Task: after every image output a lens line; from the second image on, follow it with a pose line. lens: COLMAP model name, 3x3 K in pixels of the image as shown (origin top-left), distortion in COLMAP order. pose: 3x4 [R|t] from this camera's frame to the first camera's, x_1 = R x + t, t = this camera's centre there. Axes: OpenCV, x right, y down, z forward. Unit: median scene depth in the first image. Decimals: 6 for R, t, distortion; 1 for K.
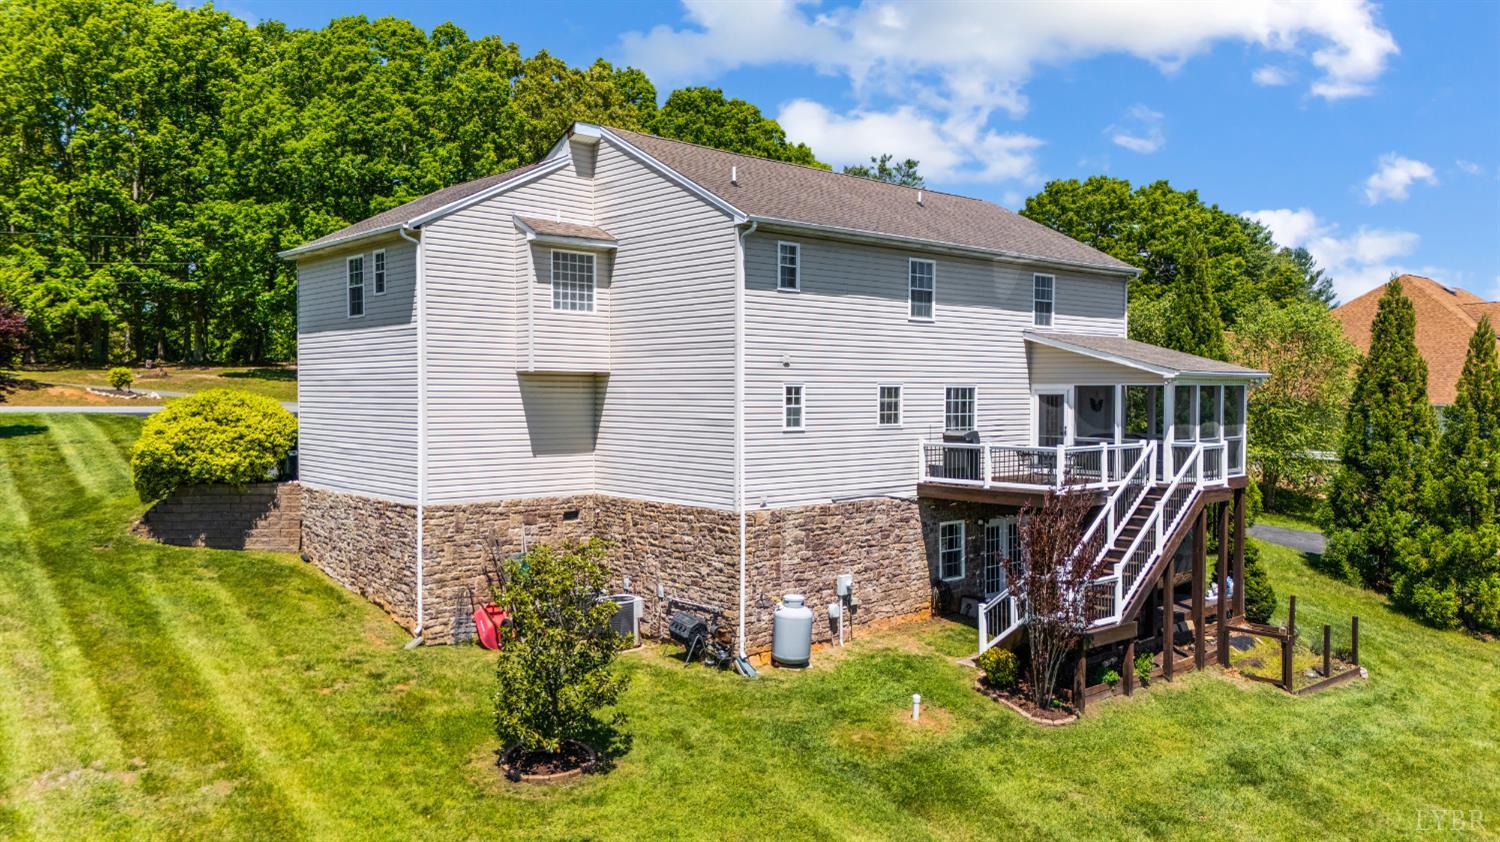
lens RADIAL K [[1102.3, 0, 750.0], [0, 1102.3, 421.0], [0, 0, 1]] dist [0.043157, -0.003114]
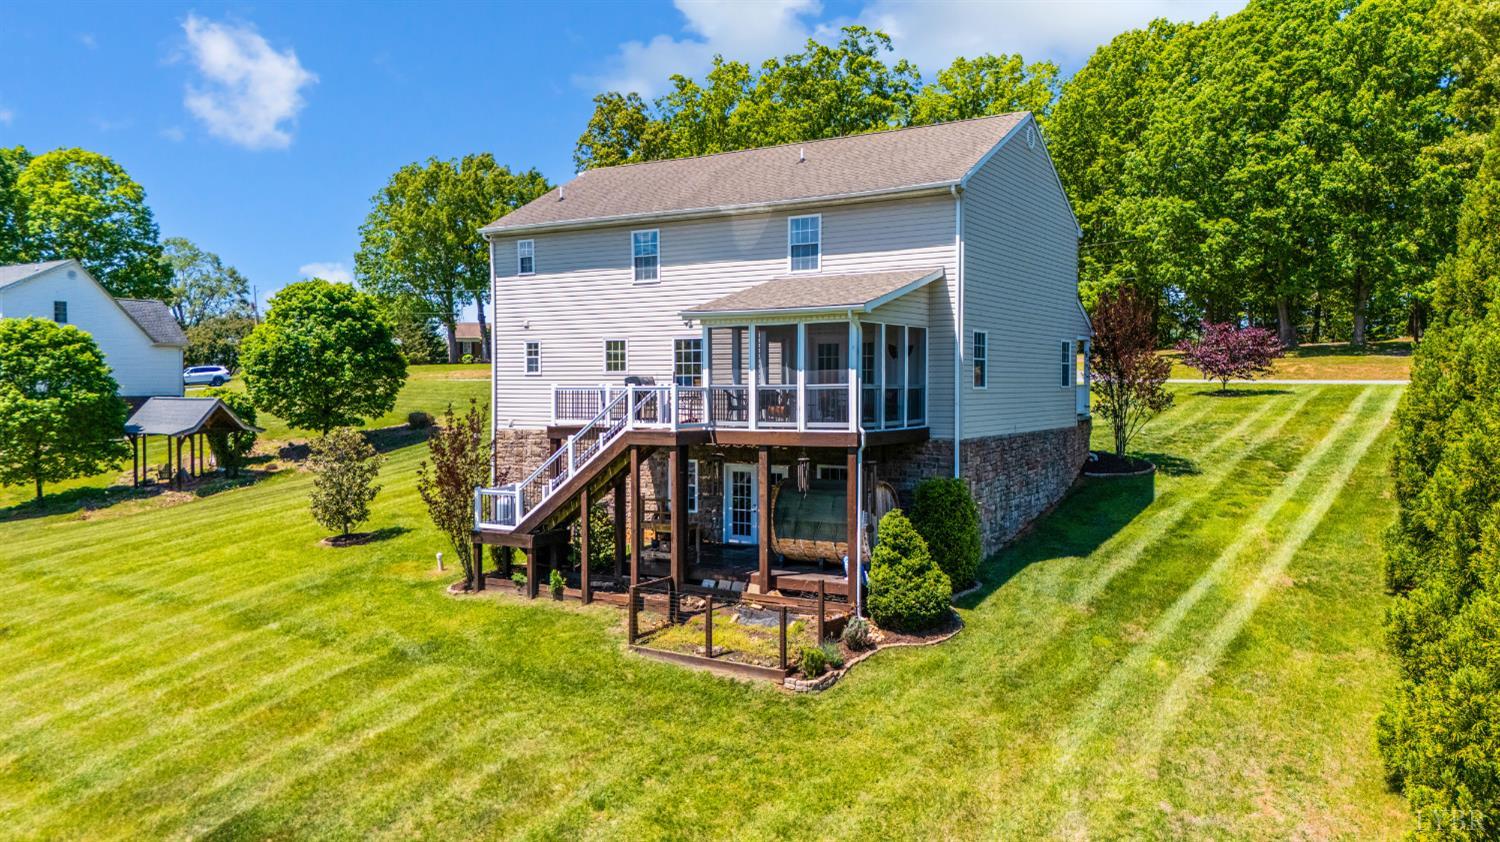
lens RADIAL K [[1102.3, 0, 750.0], [0, 1102.3, 421.0], [0, 0, 1]] dist [0.043157, -0.003114]
pose [[0.311397, 0.029374, -0.949826, 1.363542], [-0.021810, 0.999480, 0.023759, 0.026355], [0.950030, 0.013317, 0.311875, 0.775701]]
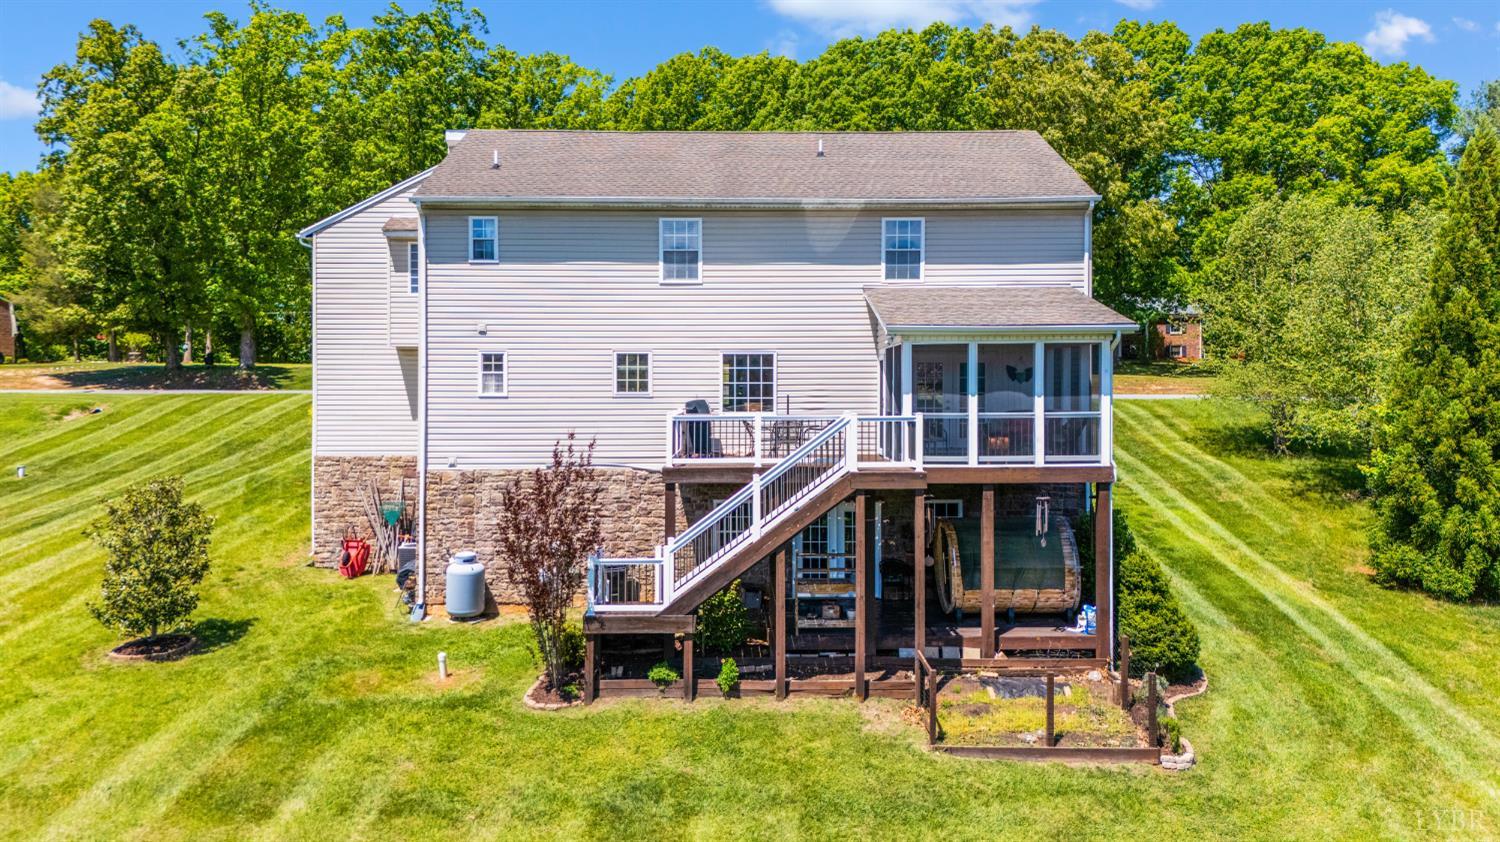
lens RADIAL K [[1117.4, 0, 874.0], [0, 1117.4, 398.9], [0, 0, 1]] dist [0.051357, -0.001723]
pose [[0.758375, 0.000661, -0.651818, 0.943855], [-0.014304, 0.999776, -0.015628, 0.021315], [0.651662, 0.021175, 0.758214, 0.402977]]
